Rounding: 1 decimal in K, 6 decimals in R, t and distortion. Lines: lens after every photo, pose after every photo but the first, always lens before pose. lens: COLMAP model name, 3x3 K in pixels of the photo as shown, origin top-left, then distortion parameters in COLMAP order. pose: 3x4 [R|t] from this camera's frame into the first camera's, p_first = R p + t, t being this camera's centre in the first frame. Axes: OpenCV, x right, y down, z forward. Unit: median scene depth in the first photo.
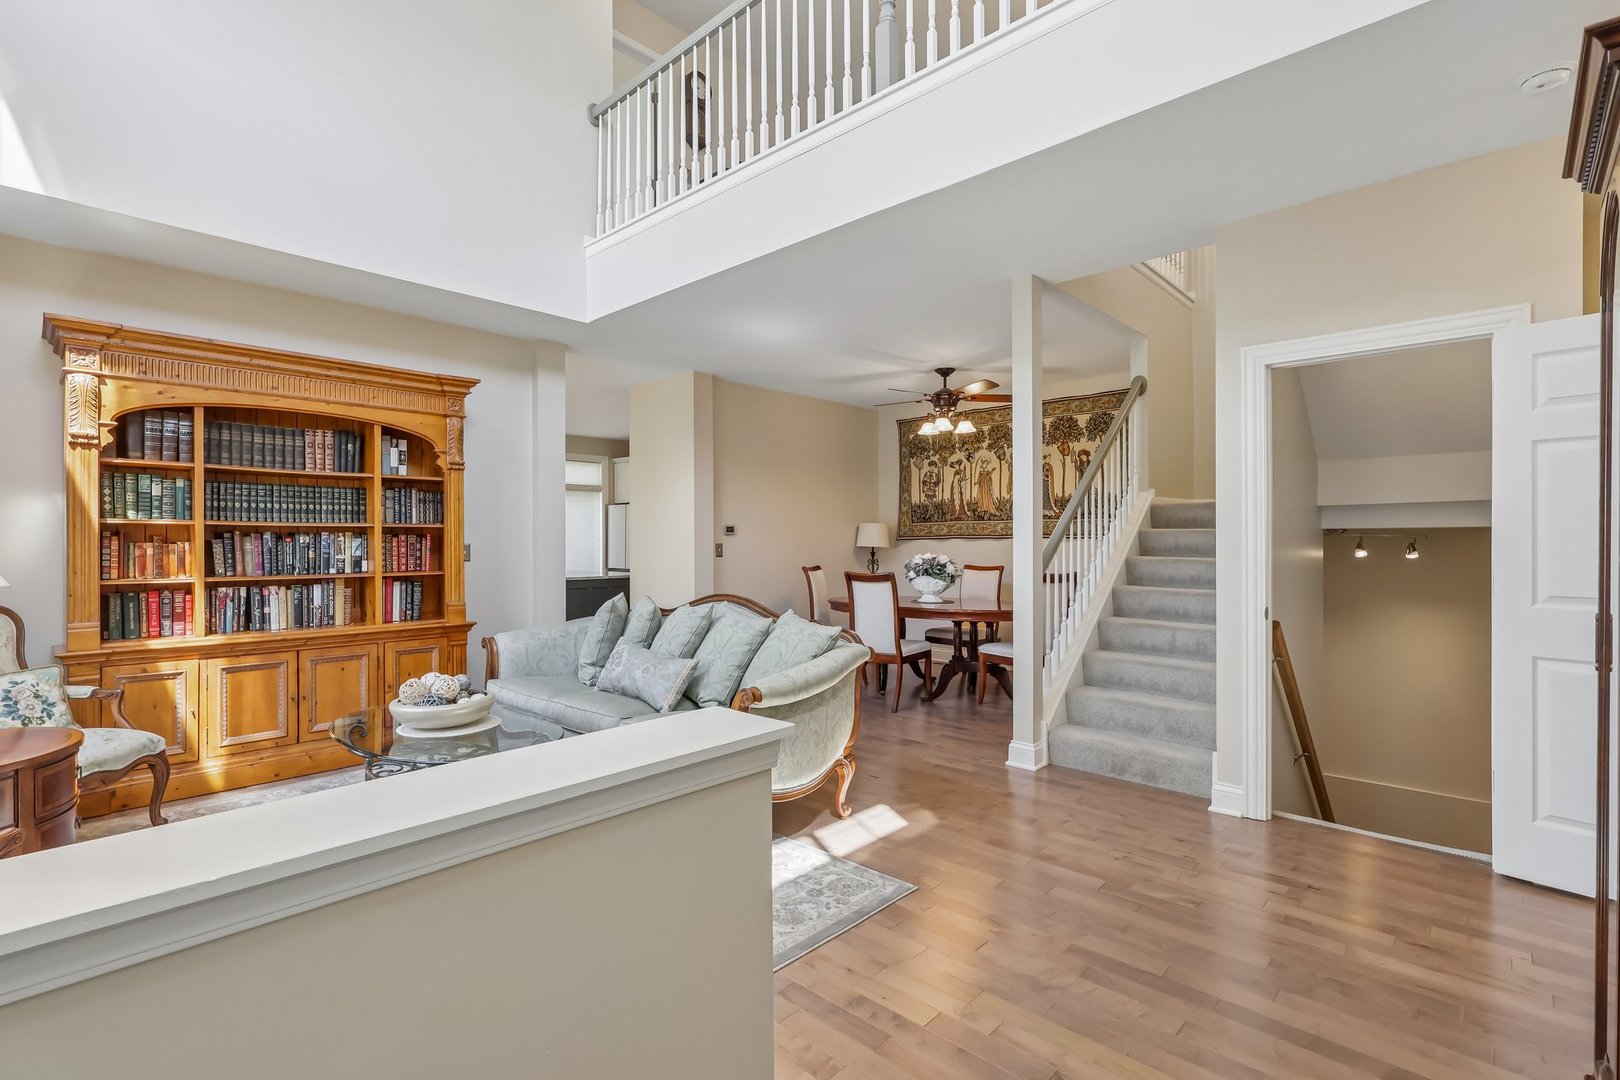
lens RADIAL K [[753.7, 0, 809.1], [0, 753.7, 535.9], [0, 0, 1]] dist [0.002771, 0.000176]
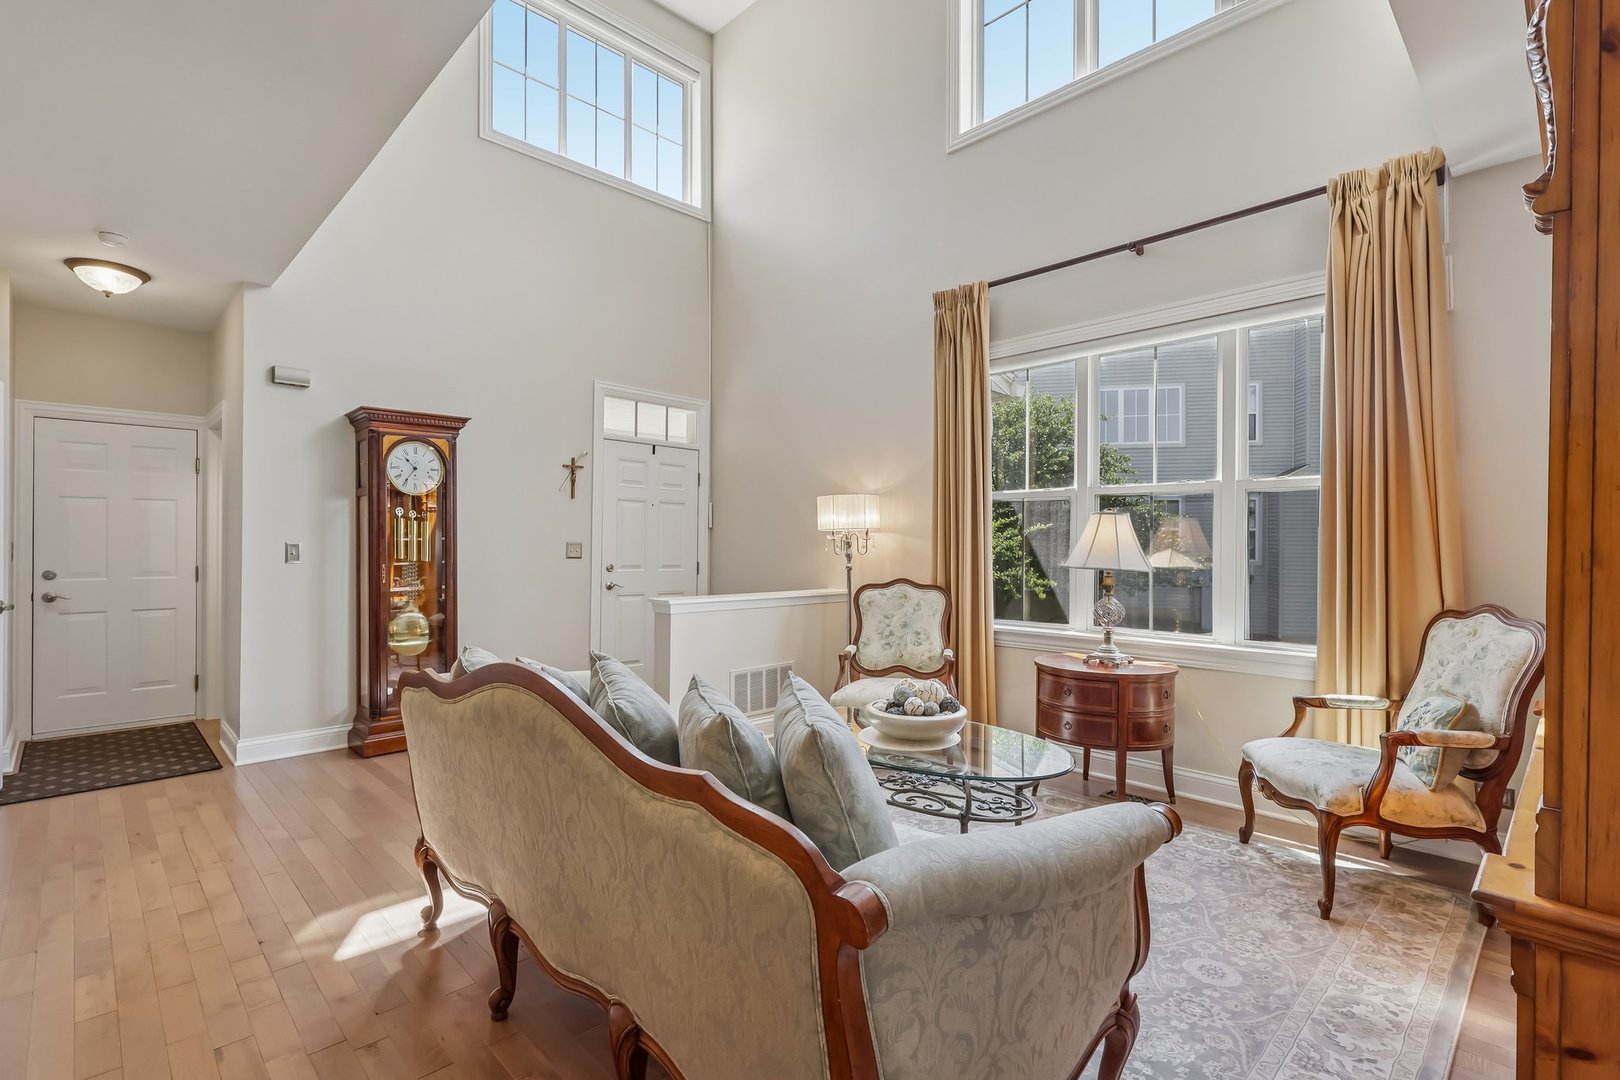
lens RADIAL K [[753.7, 0, 803.7], [0, 753.7, 544.7], [0, 0, 1]] dist [0.002771, 0.000176]
pose [[-0.998891, -0.000704, 0.047083, -0.283658], [-0.000728, 1.000000, -0.000482, 0.010324], [-0.047083, -0.000516, -0.998891, 1.425139]]
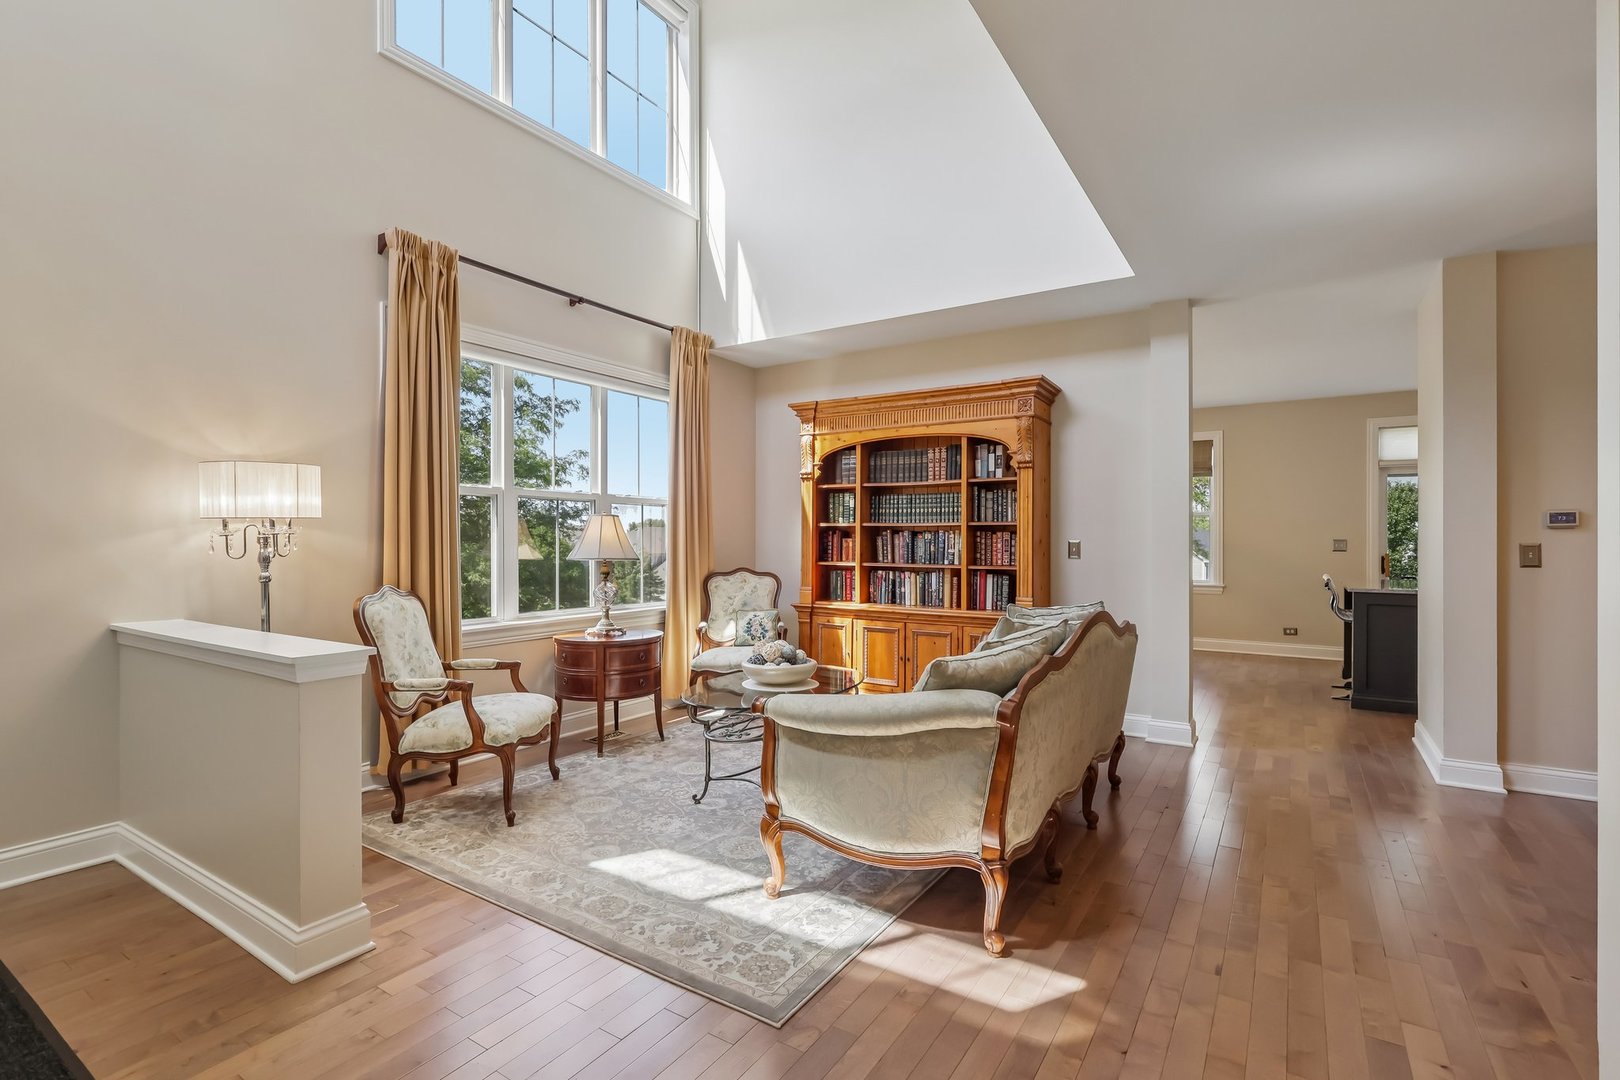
lens RADIAL K [[753.7, 0, 807.2], [0, 753.7, 545.4], [0, 0, 1]] dist [0.002771, 0.000176]
pose [[0.184581, 0.009678, -0.982770, 0.560721], [0.002483, 0.999944, 0.010313, 0.006635], [0.982814, -0.004344, 0.184546, 0.601583]]
